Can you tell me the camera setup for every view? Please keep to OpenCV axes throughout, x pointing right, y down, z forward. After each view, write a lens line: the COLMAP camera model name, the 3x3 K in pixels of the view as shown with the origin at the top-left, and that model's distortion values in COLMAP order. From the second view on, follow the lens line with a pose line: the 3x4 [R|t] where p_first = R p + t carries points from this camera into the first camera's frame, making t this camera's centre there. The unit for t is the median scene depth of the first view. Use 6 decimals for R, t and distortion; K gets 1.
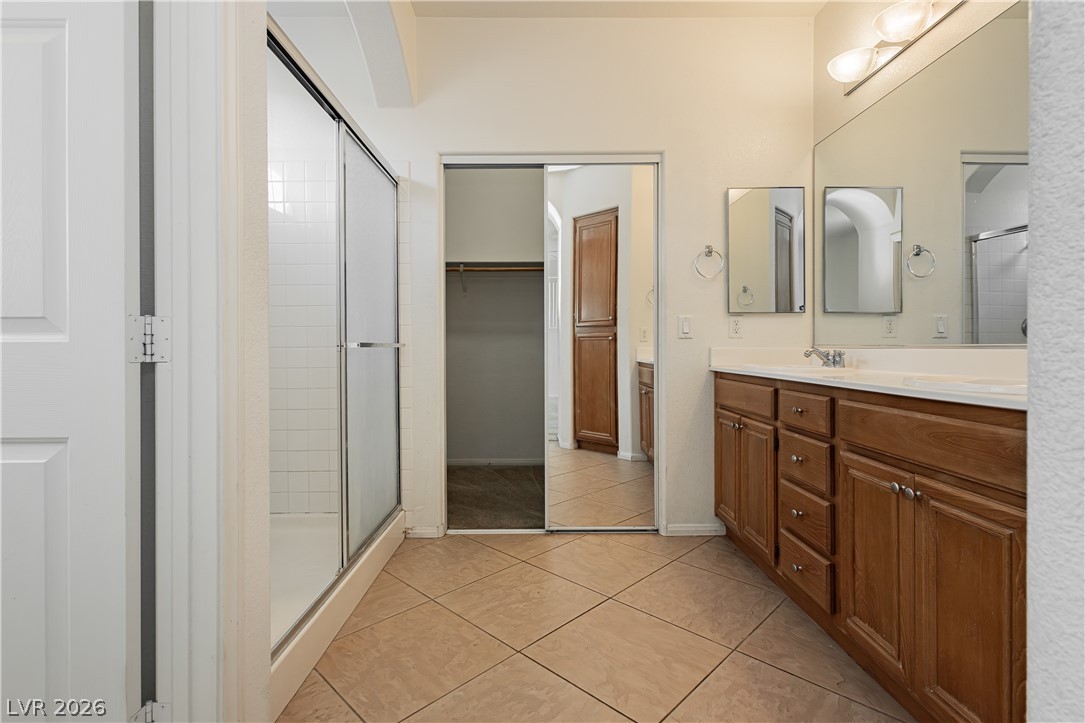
lens RADIAL K [[503.4, 0, 549.5], [0, 503.4, 351.8], [0, 0, 1]] dist [0.004098, -0.000450]
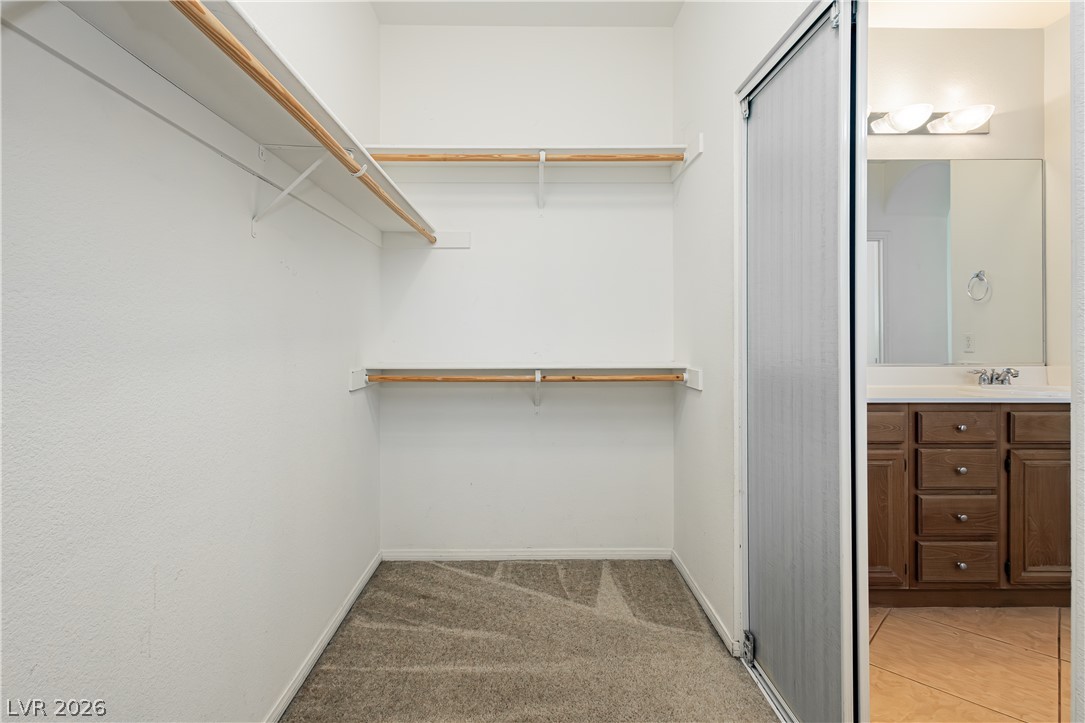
lens RADIAL K [[503.4, 0, 538.3], [0, 503.4, 361.2], [0, 0, 1]] dist [0.004098, -0.000450]
pose [[0.007034, 0.011069, 0.999914, -0.545244], [0.002993, 0.999934, -0.011090, -0.021236], [-0.999971, 0.003071, 0.007001, 1.591947]]
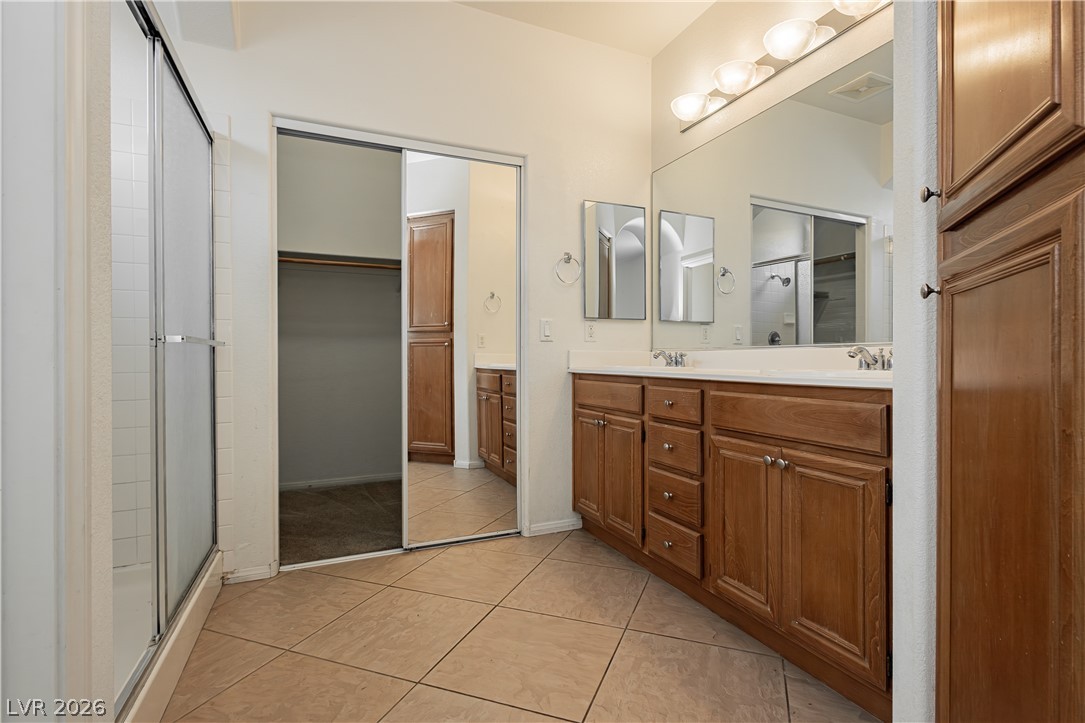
lens RADIAL K [[503.4, 0, 560.3], [0, 503.4, 362.7], [0, 0, 1]] dist [0.004098, -0.000450]
pose [[0.915733, -0.001933, 0.401783, -0.142143], [0.002628, 0.999996, -0.001180, 0.021896], [-0.401779, 0.002137, 0.915734, 0.059229]]
